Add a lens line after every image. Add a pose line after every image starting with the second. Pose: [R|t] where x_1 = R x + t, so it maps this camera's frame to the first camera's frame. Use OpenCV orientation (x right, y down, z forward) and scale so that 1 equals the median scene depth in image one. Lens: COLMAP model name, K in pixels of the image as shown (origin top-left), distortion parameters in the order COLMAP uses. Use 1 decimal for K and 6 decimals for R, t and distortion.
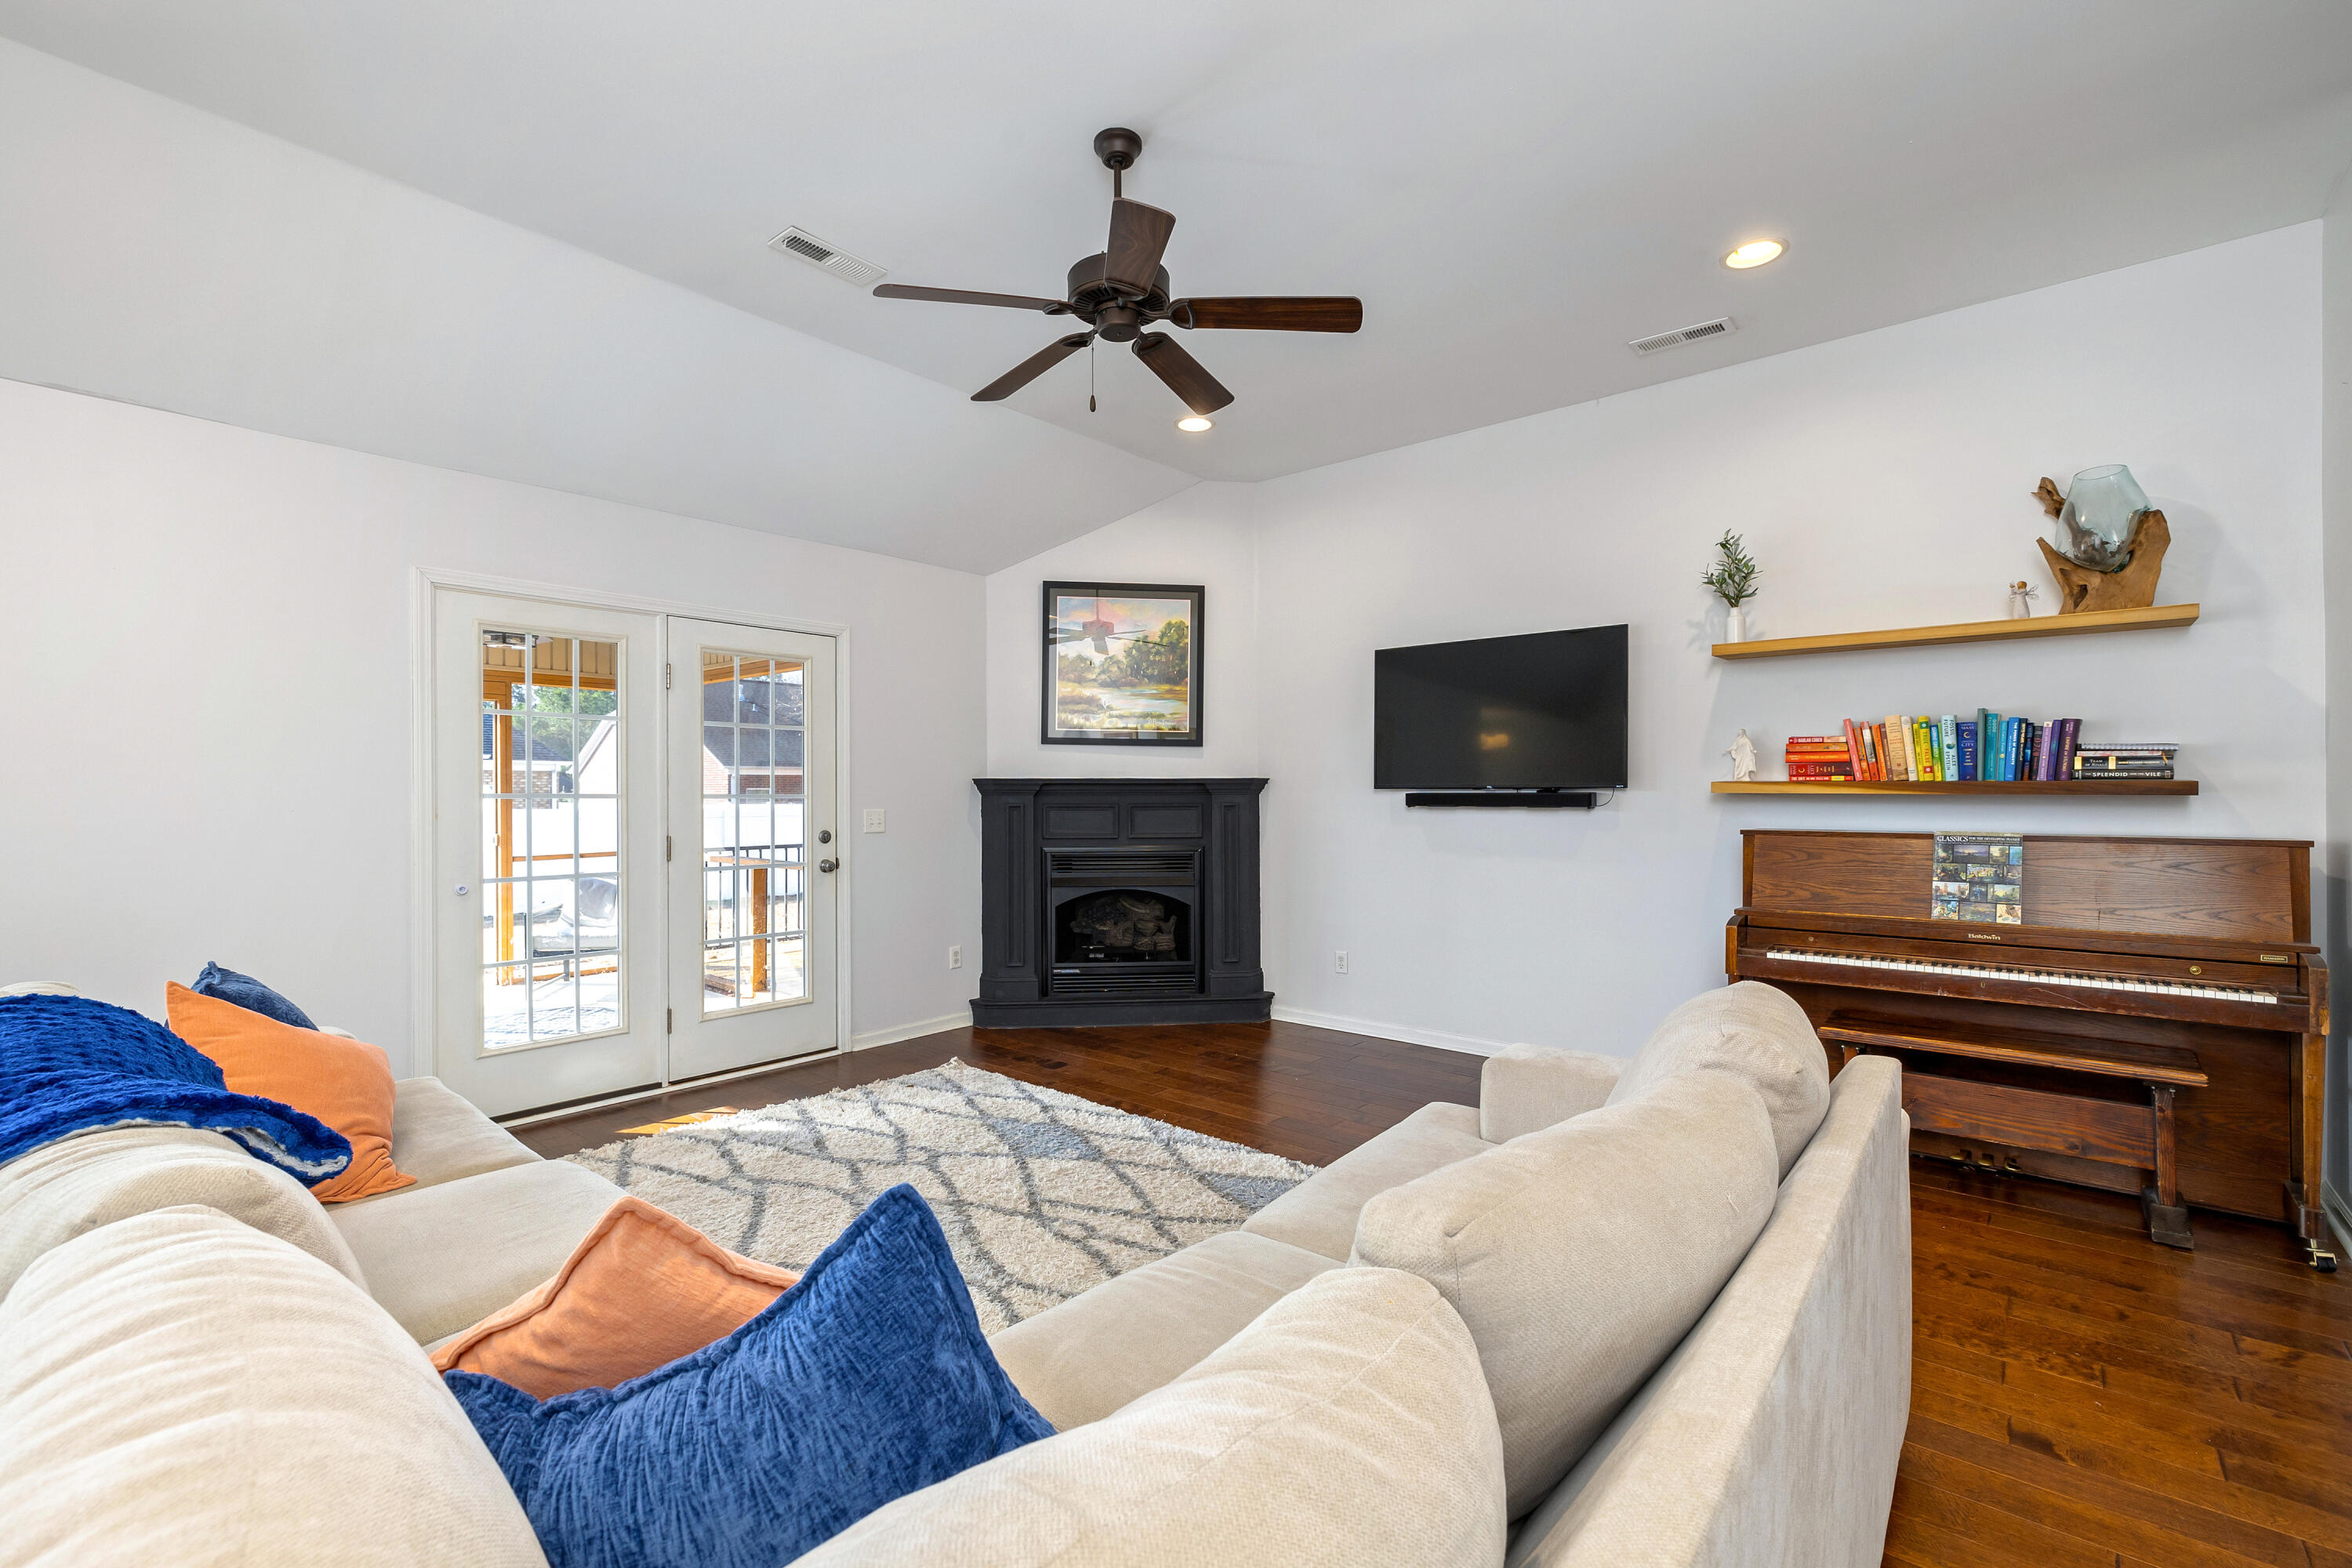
lens RADIAL K [[1032.4, 0, 1149.9], [0, 1032.4, 778.3], [0, 0, 1]] dist [0.004912, -0.000929]
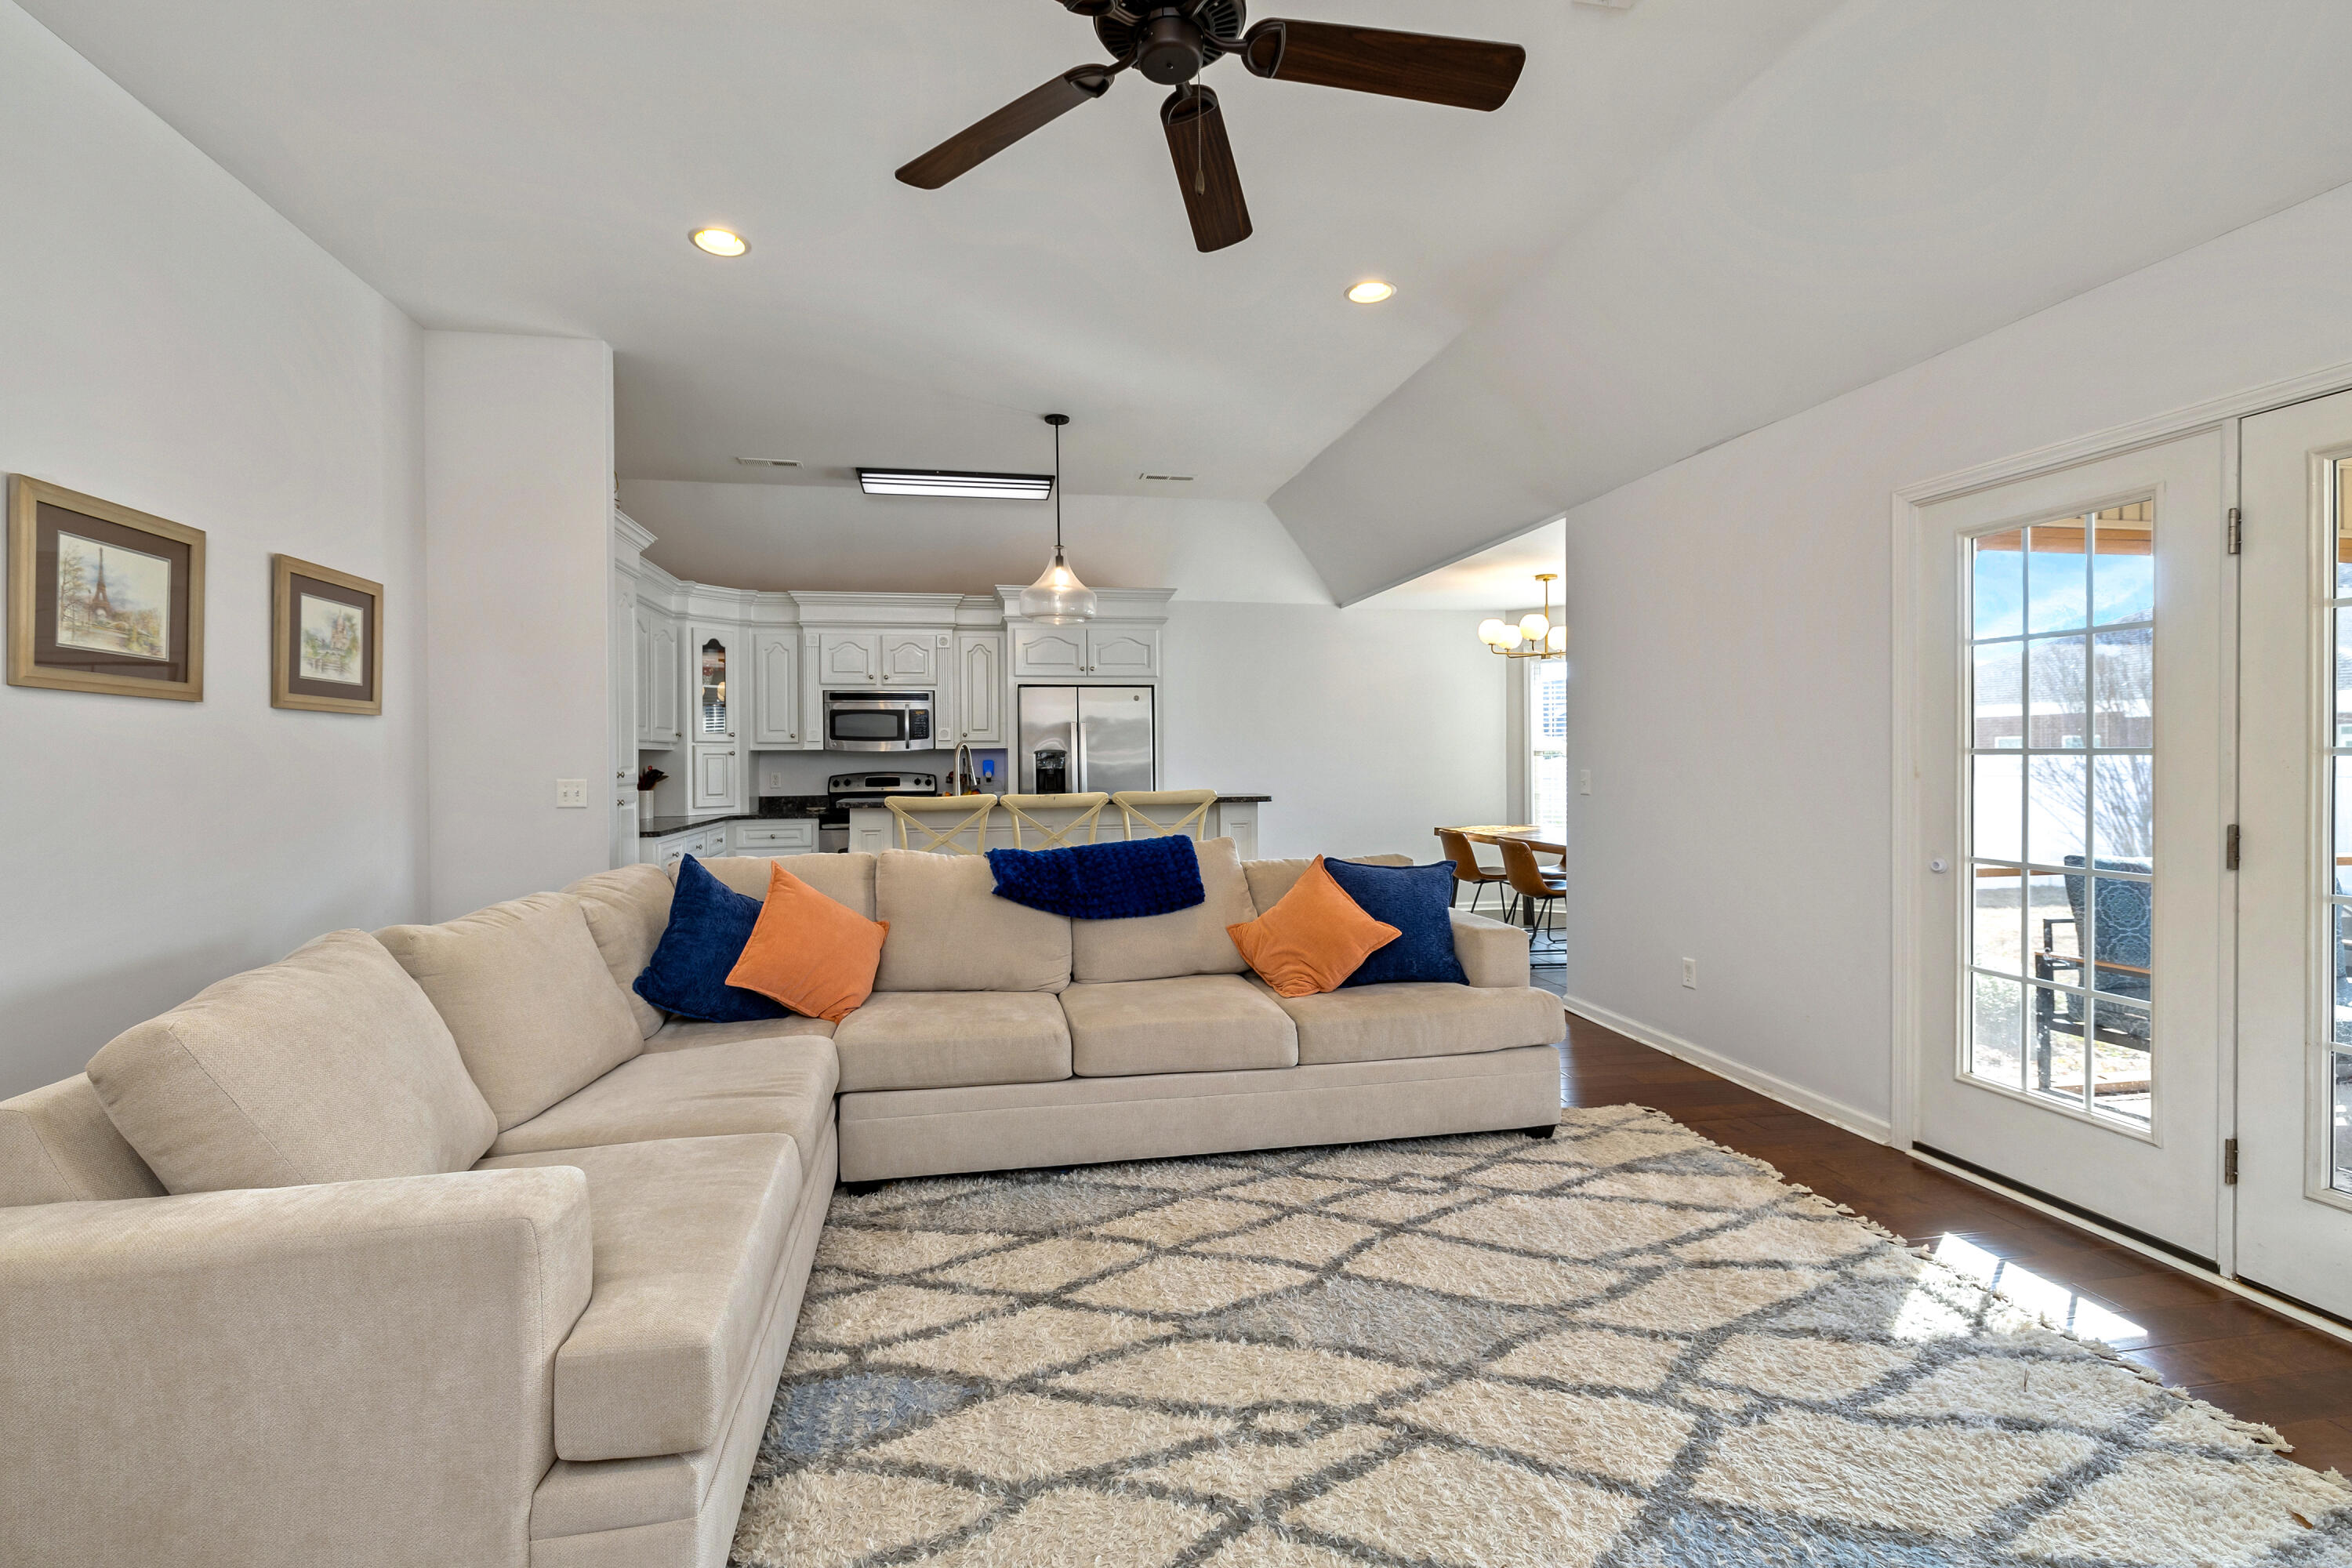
lens RADIAL K [[1032.4, 0, 1161.6], [0, 1032.4, 773.6], [0, 0, 1]] dist [0.004912, -0.000929]
pose [[-0.617262, 0.018785, -0.786534, 0.273028], [0.017561, 0.999795, 0.010097, 0.011525], [0.786562, -0.007579, -0.617465, 0.773141]]
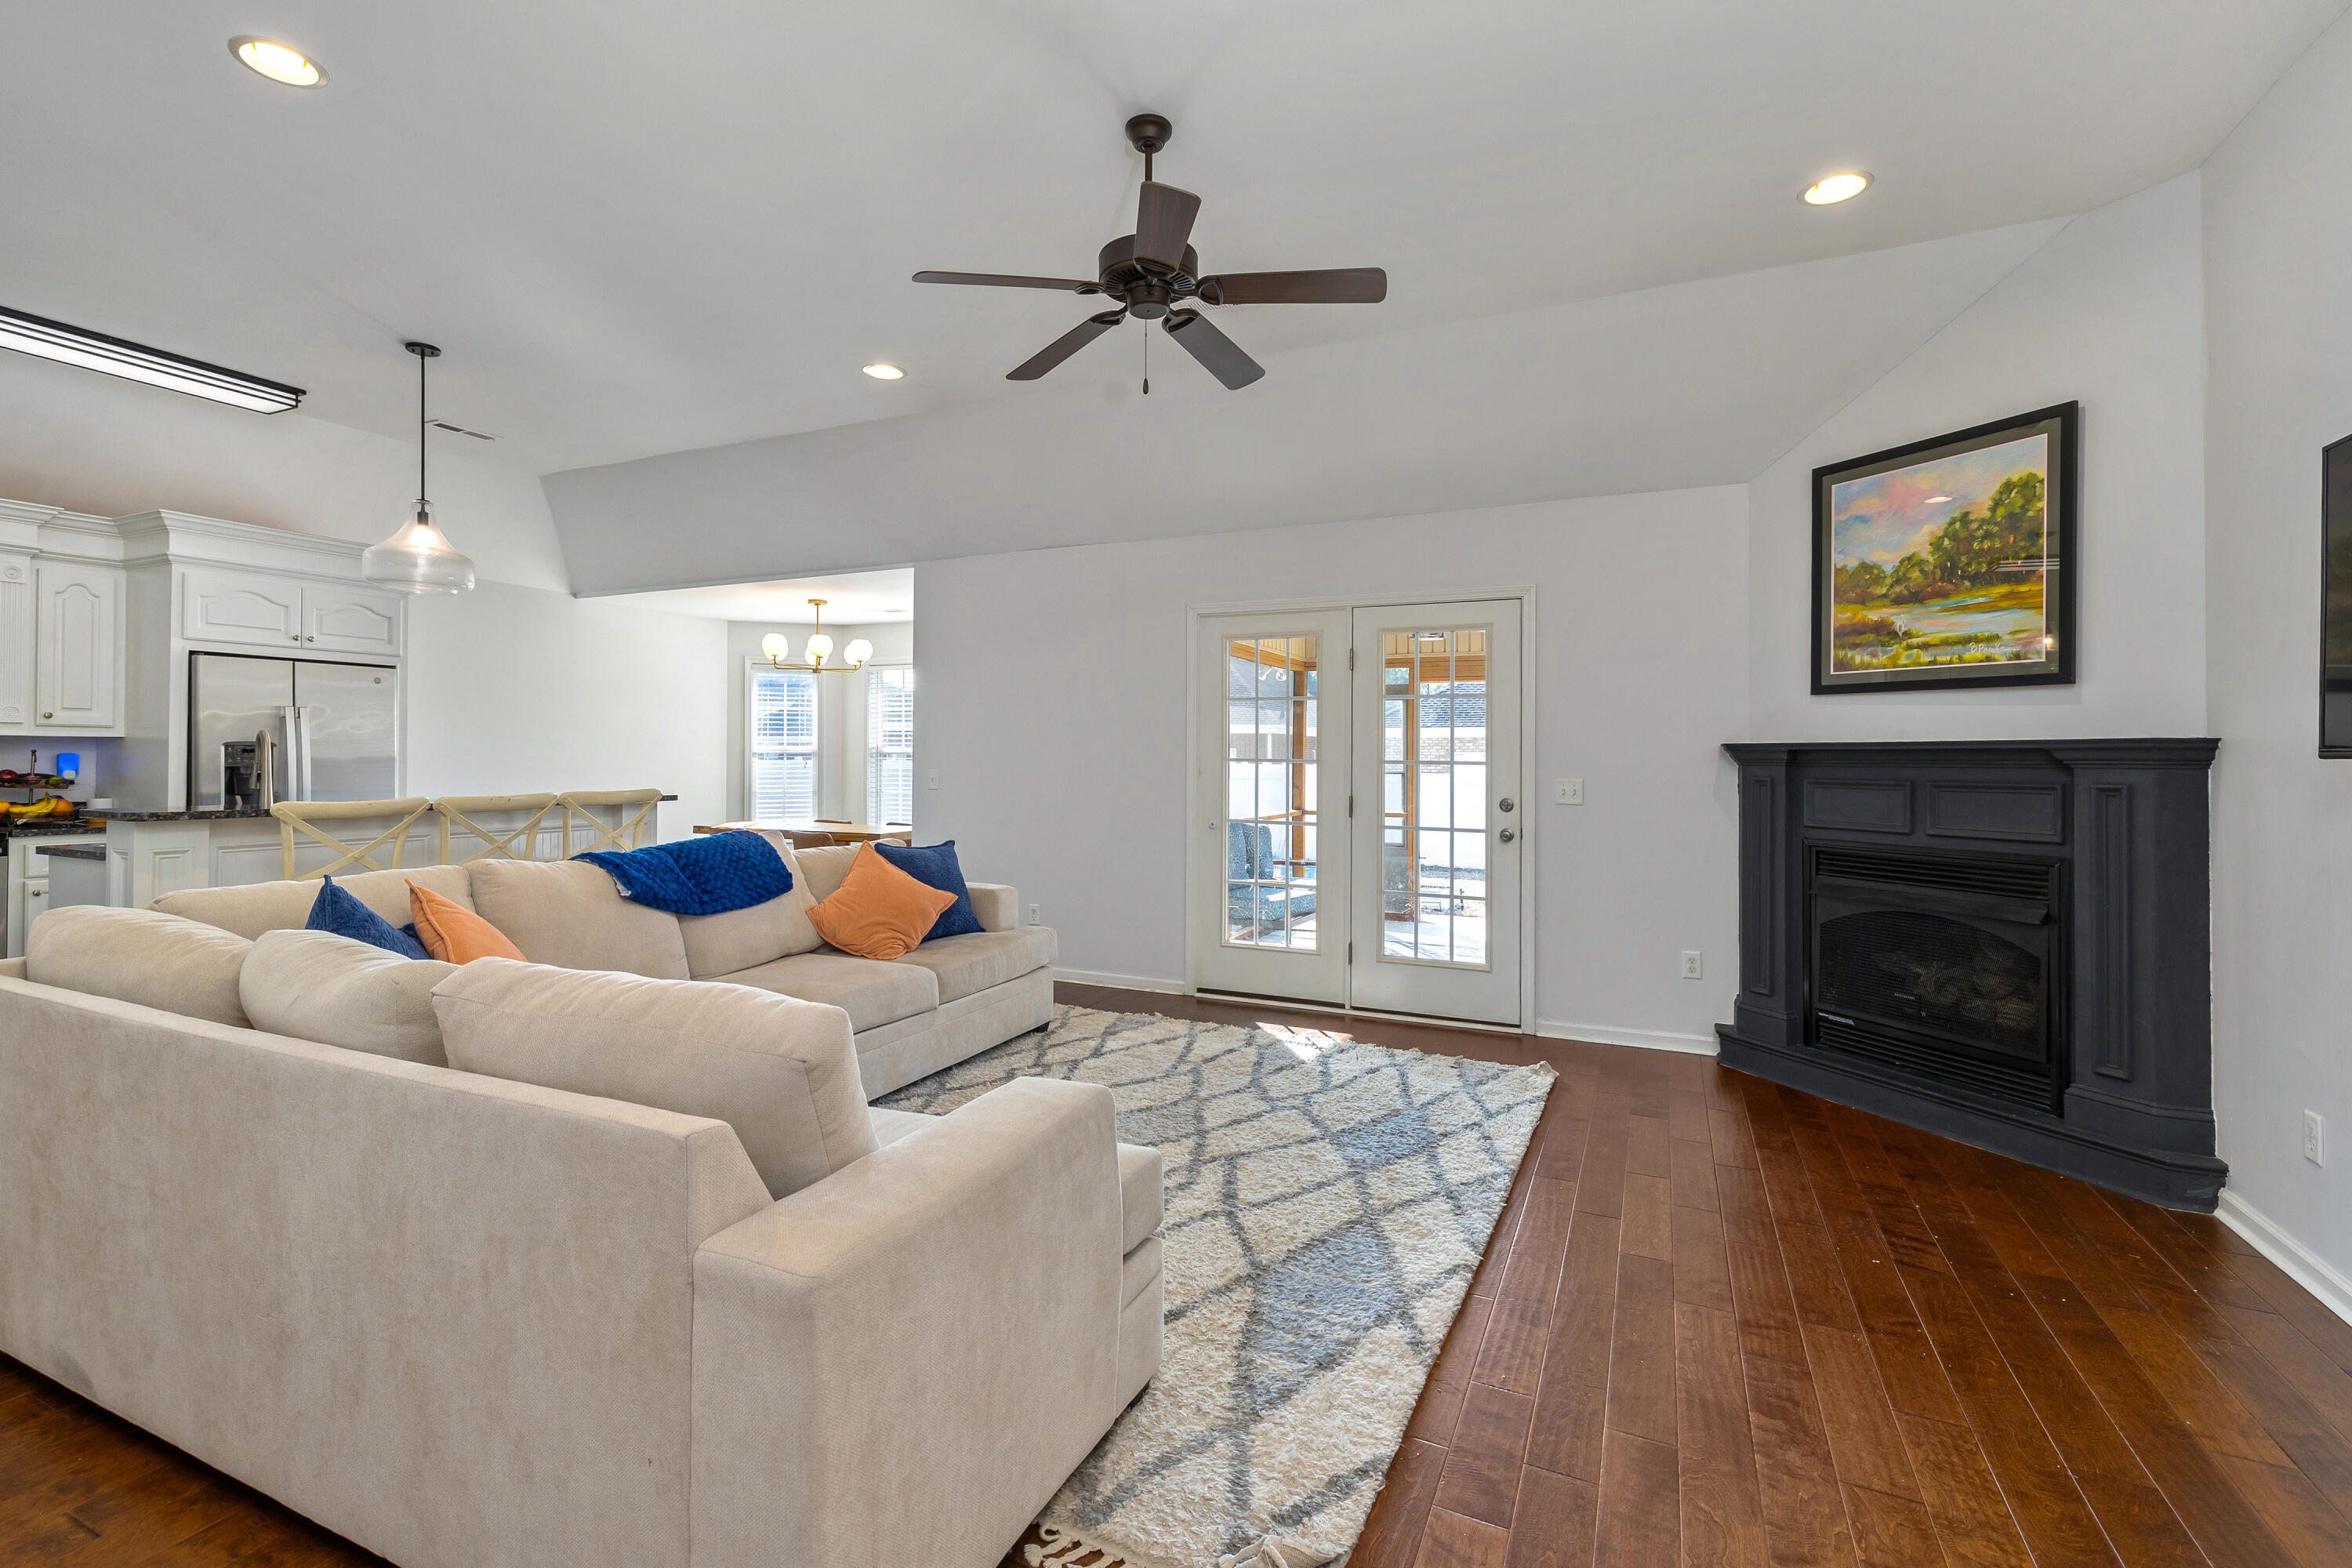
lens RADIAL K [[1032.4, 0, 1151.6], [0, 1032.4, 756.0], [0, 0, 1]] dist [0.004912, -0.000929]
pose [[0.271298, 0.000724, -0.962495, 0.521409], [0.003134, 0.999994, 0.001635, 0.006913], [0.962490, -0.003460, 0.271294, 0.402007]]
